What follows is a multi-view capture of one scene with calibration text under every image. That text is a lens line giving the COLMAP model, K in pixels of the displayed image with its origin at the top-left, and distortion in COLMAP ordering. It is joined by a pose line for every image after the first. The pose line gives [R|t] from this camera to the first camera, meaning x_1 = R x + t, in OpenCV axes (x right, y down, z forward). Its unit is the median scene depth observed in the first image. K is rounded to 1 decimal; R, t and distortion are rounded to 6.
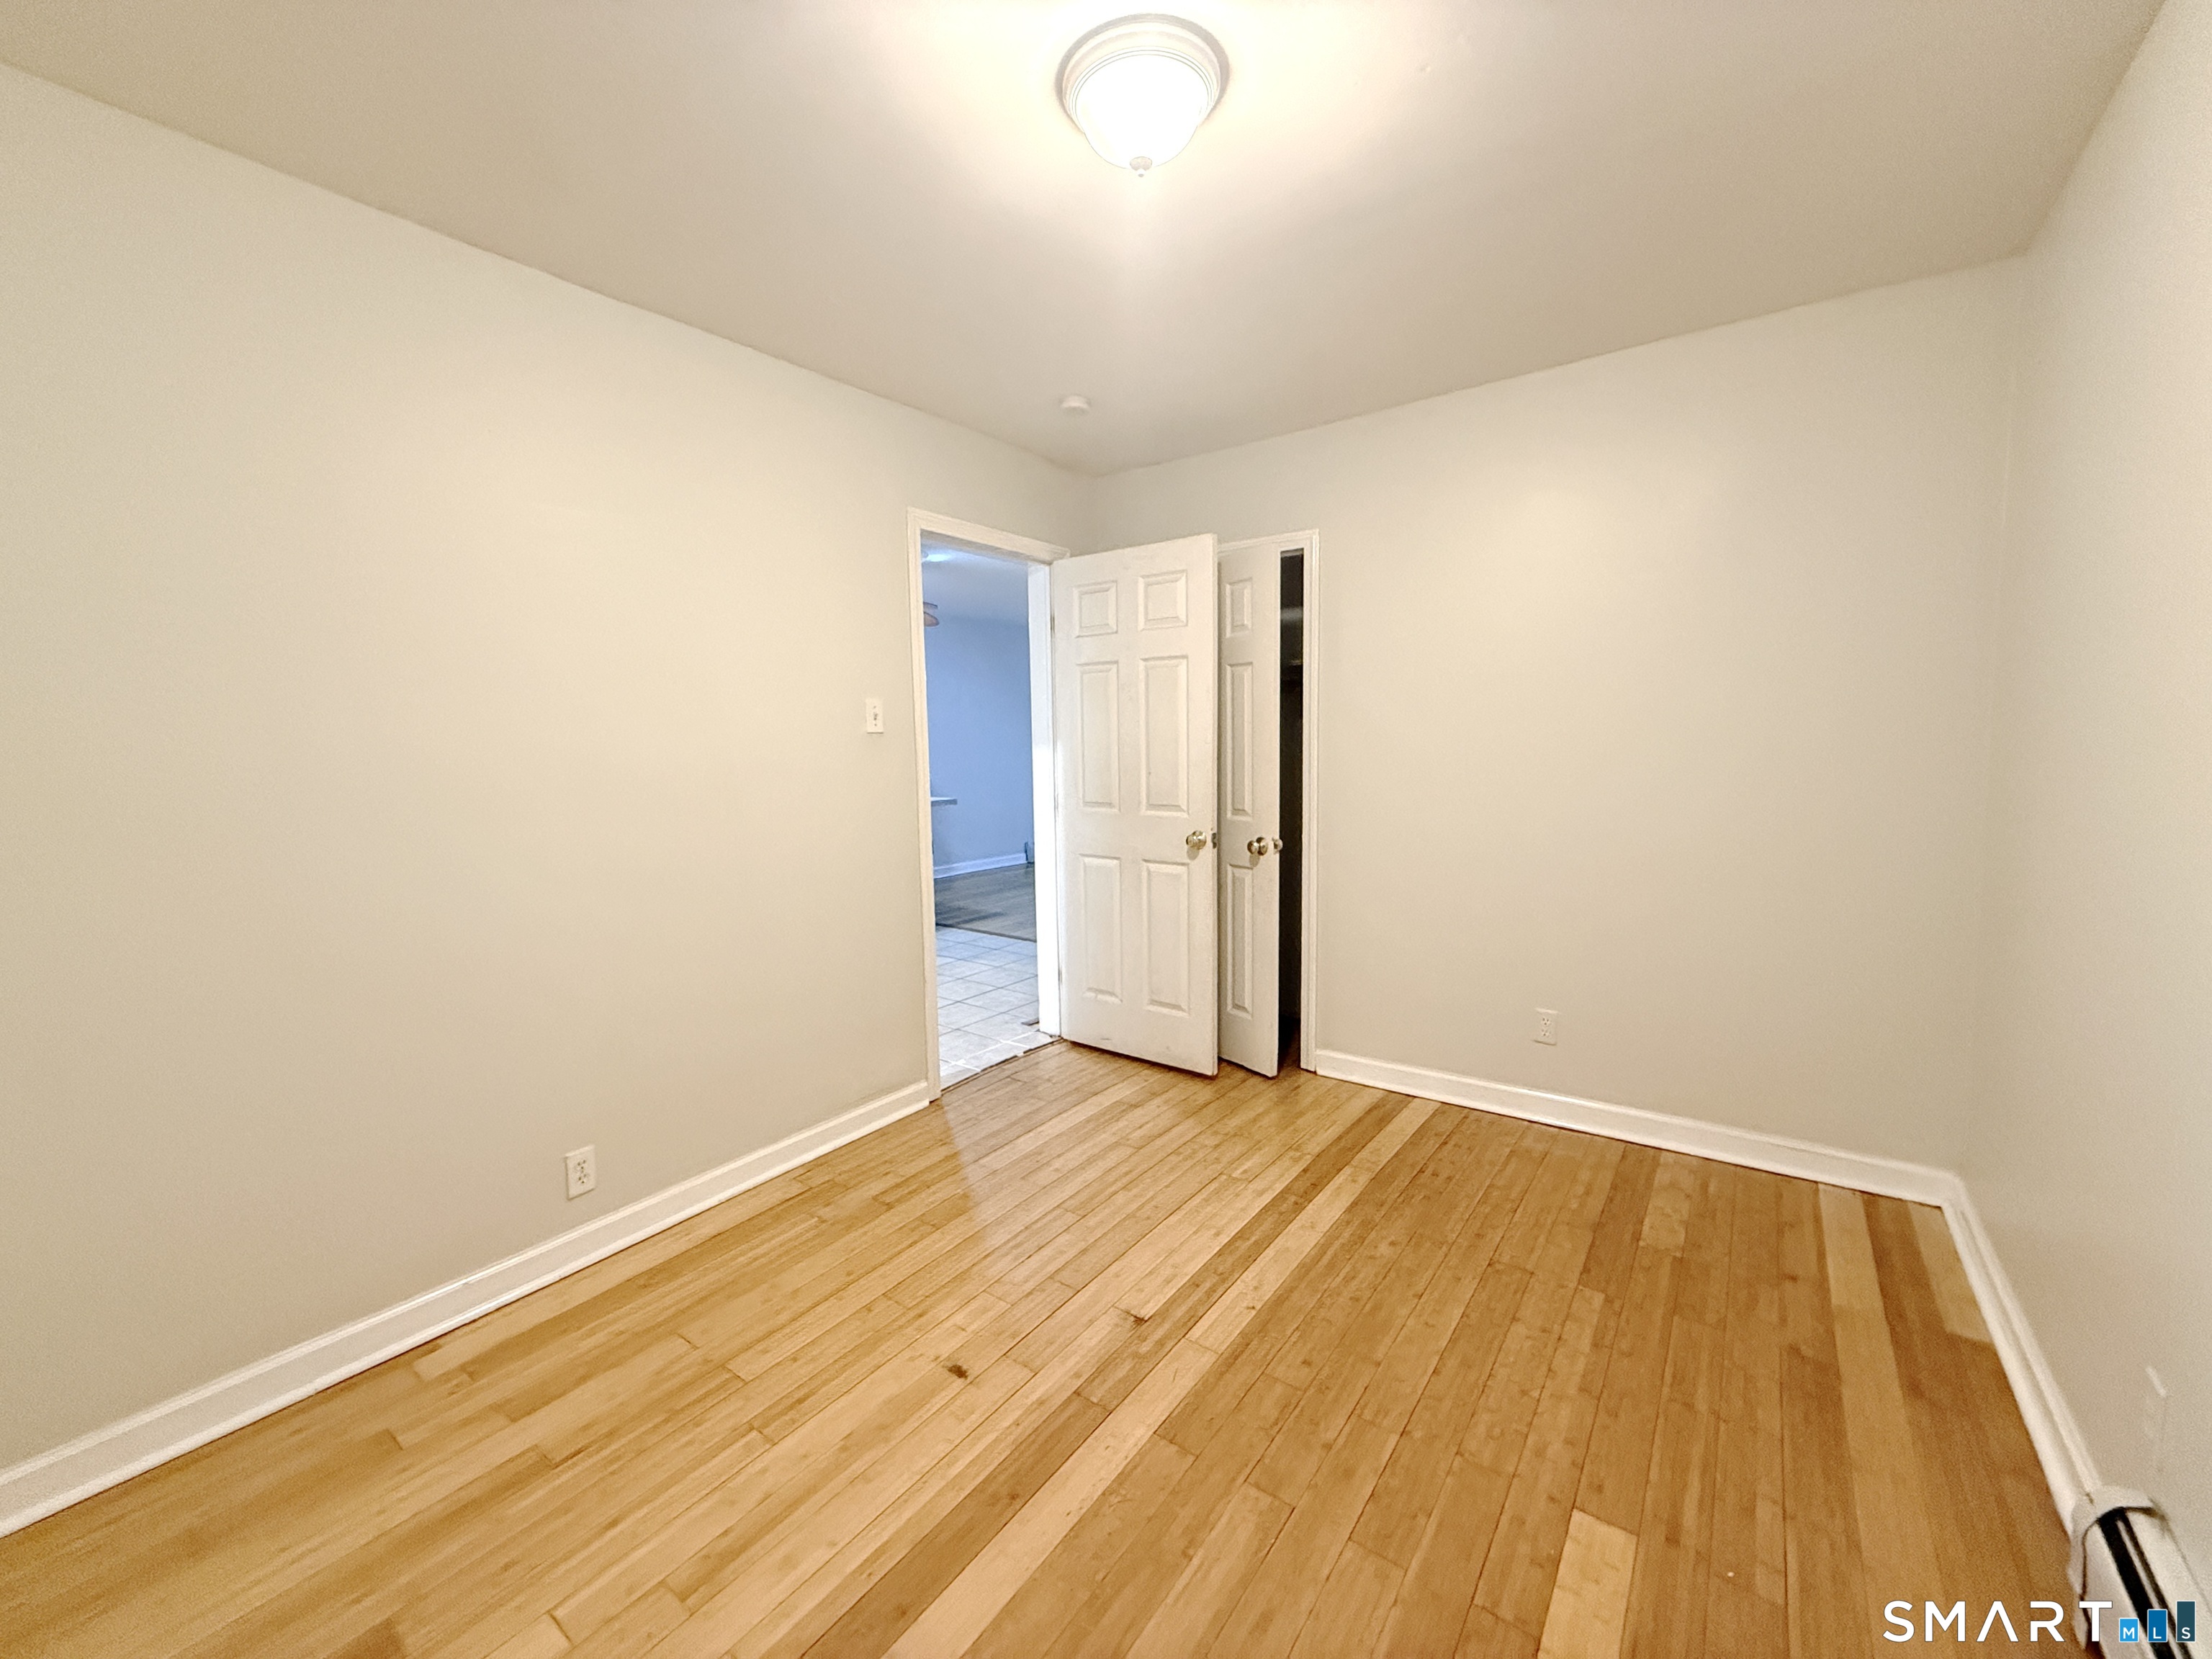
lens RADIAL K [[883.3, 0, 1103.2], [0, 883.3, 824.8], [0, 0, 1]] dist [0.000005, 0.000363]
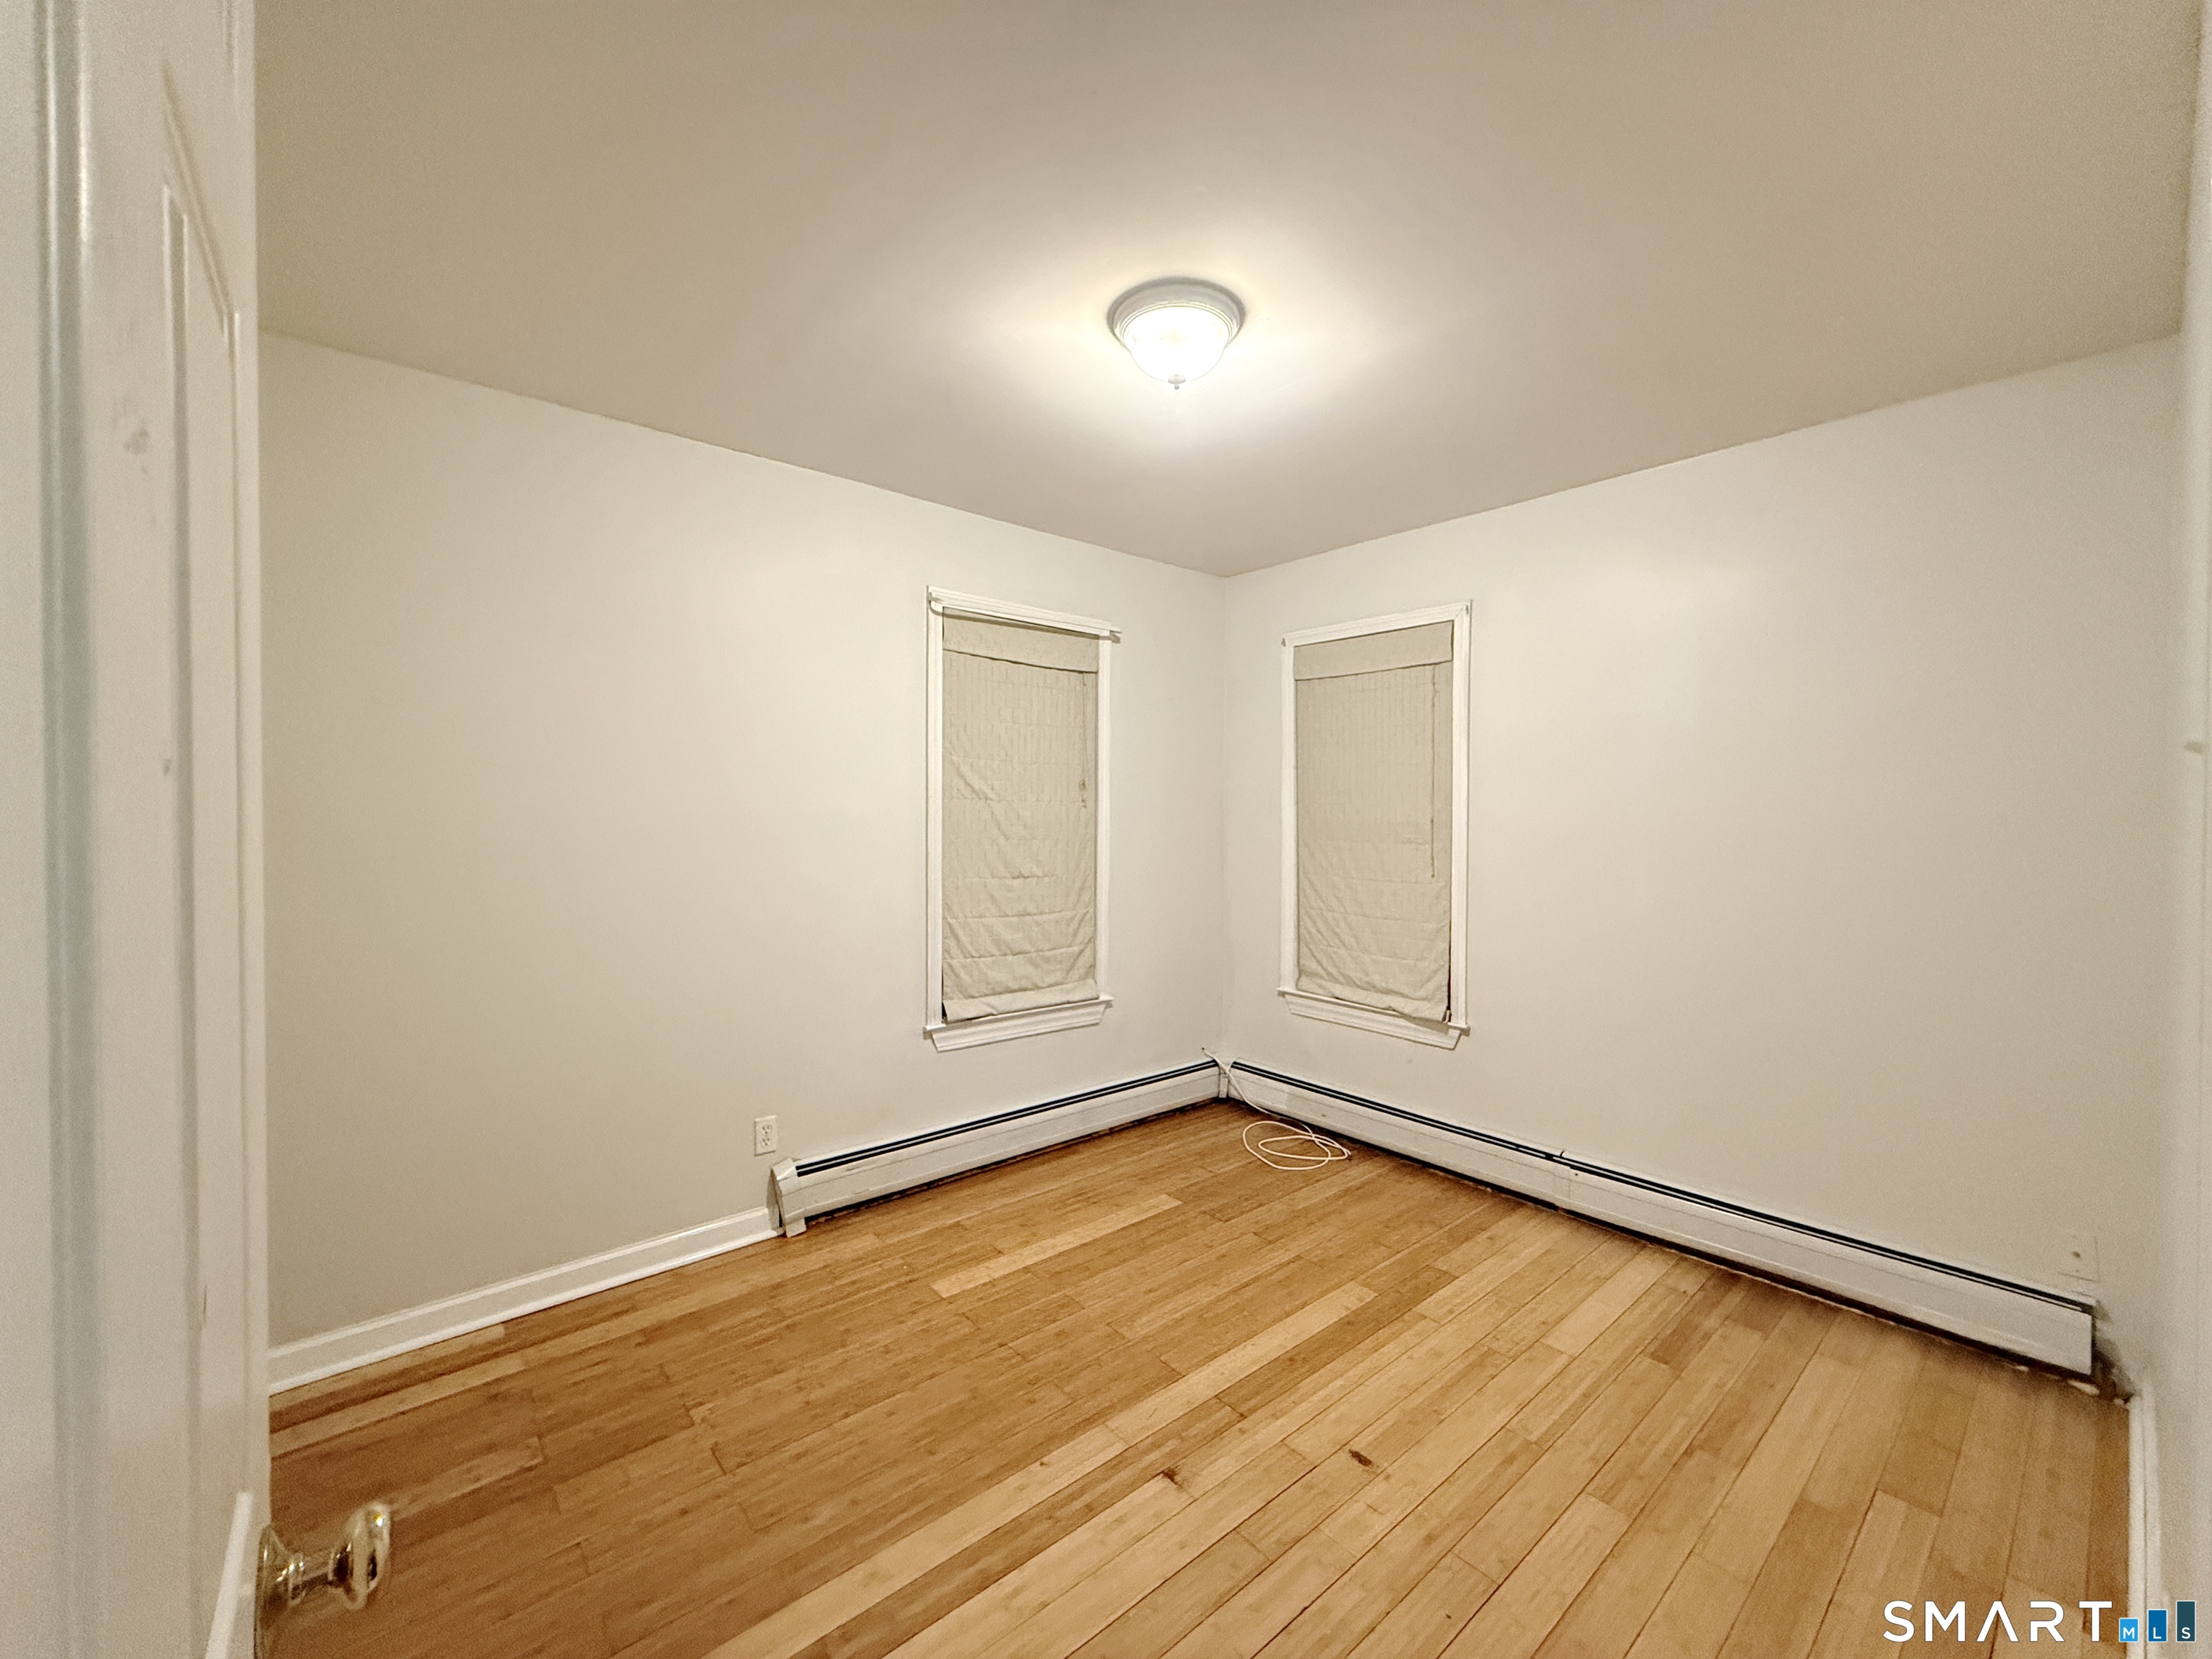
lens RADIAL K [[883.3, 0, 1103.2], [0, 883.3, 824.8], [0, 0, 1]] dist [0.000005, 0.000363]
pose [[-0.973573, 0.007225, 0.228264, -0.108507], [0.033923, 0.992987, 0.113254, -0.217406], [-0.225844, 0.118004, -0.966990, 1.877469]]
